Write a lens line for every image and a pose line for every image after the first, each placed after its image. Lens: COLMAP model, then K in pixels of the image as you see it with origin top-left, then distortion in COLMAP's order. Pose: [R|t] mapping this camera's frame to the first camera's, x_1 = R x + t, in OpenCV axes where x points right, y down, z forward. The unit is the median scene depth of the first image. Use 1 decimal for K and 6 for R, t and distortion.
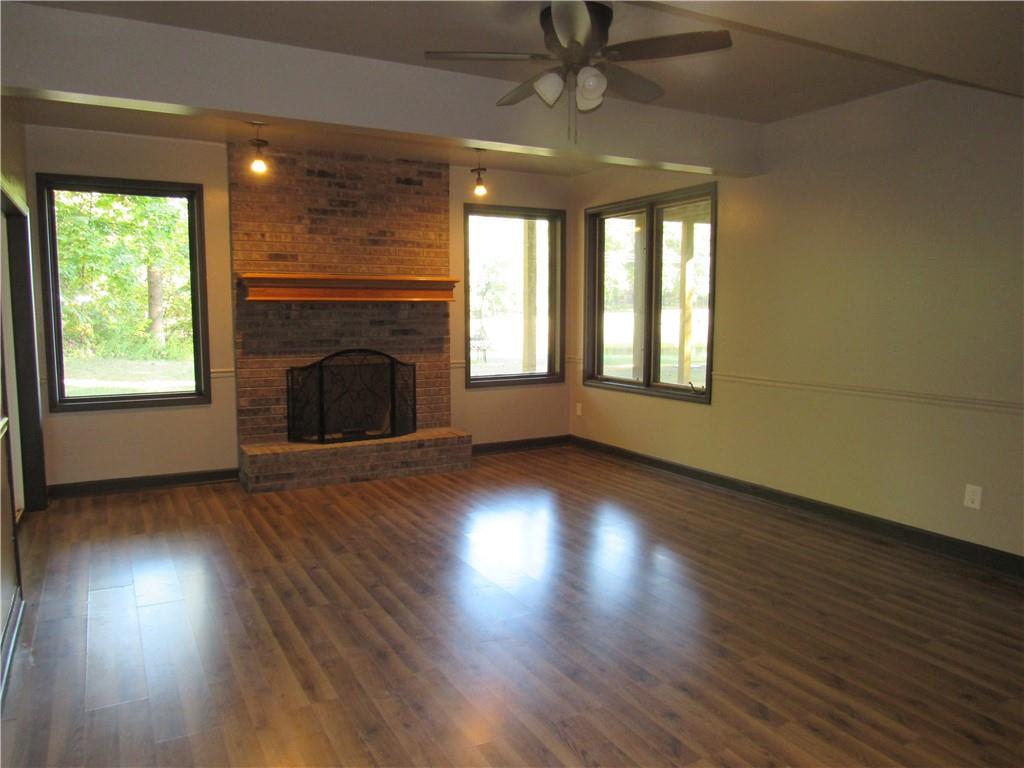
lens RADIAL K [[733.1, 0, 506.9], [0, 733.1, 381.1], [0, 0, 1]] dist [-0.033793, 0.000614]
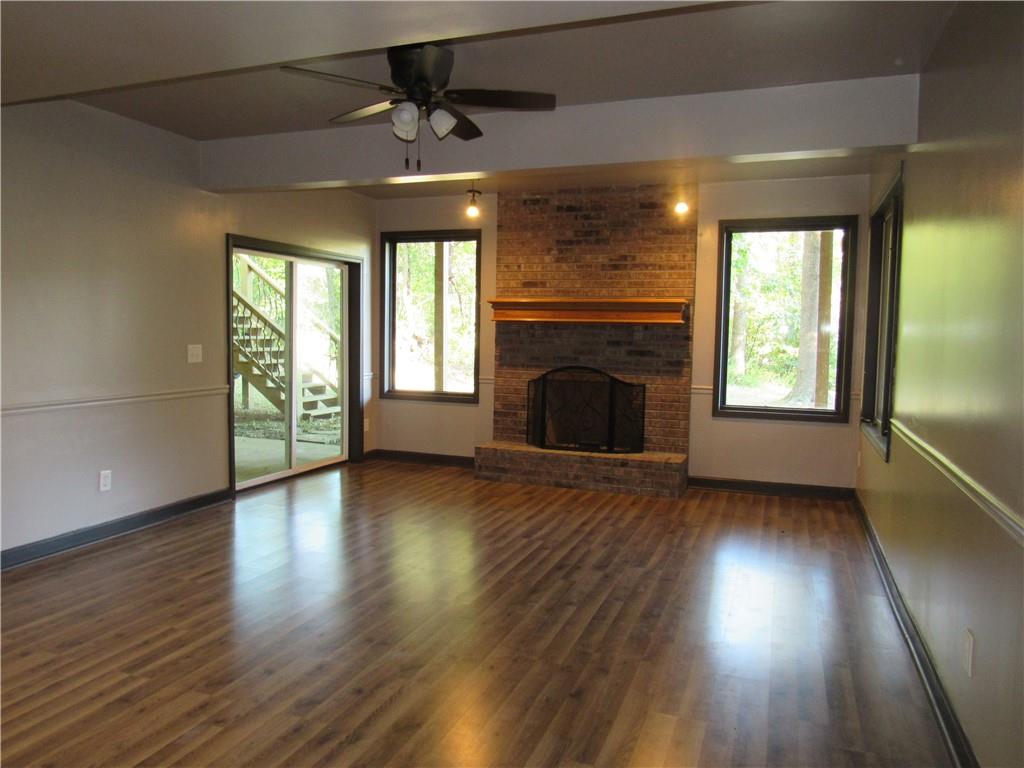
lens RADIAL K [[733.1, 0, 507.1], [0, 733.1, 385.2], [0, 0, 1]] dist [-0.033793, 0.000614]
pose [[0.648436, 0.066159, -0.758389, 0.540679], [-0.092969, 0.995642, 0.007366, -0.013765], [0.755571, 0.065731, 0.651761, 0.209855]]
